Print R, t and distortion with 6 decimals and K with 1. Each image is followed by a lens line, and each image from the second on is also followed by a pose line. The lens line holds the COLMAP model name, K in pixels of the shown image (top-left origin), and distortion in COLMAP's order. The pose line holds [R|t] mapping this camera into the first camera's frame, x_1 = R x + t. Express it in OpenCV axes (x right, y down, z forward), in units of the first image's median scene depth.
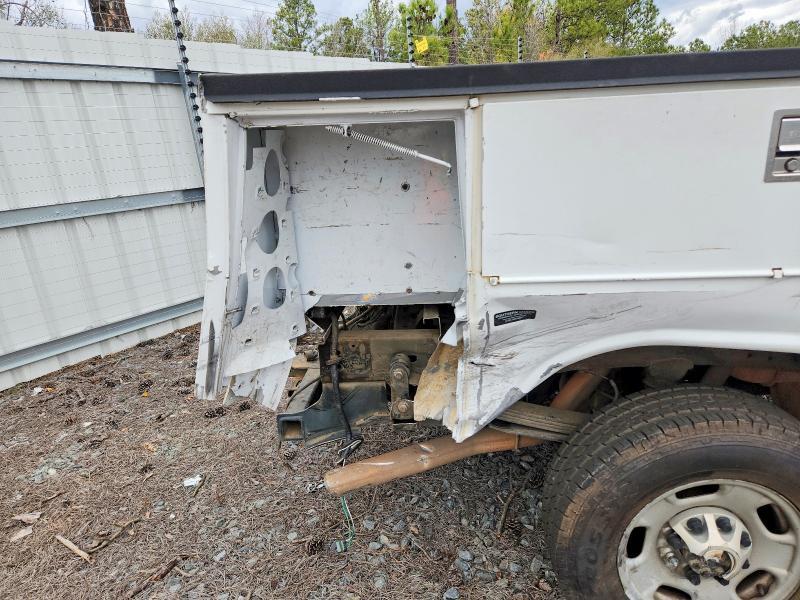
lens RADIAL K [[530.8, 0, 400.0], [0, 530.8, 300.0], [0, 0, 1]] dist [0.084412, -0.084014]
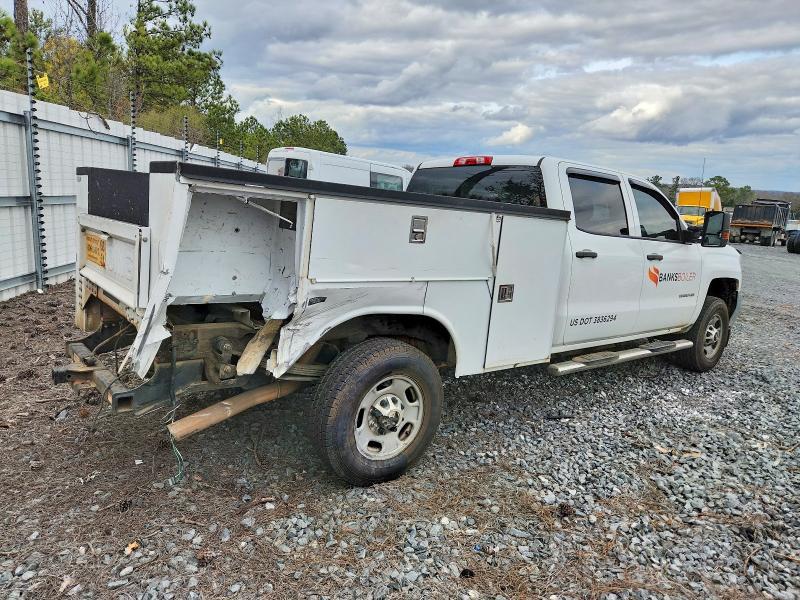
lens RADIAL K [[639.4, 0, 377.8], [0, 639.4, 302.6], [0, 0, 1]] dist [0.007652, 0.003392]
pose [[0.739096, 0.007400, 0.673559, -1.114914], [0.065580, 0.994399, -0.082886, 0.229534], [-0.670400, 0.105432, 0.734471, -0.820273]]
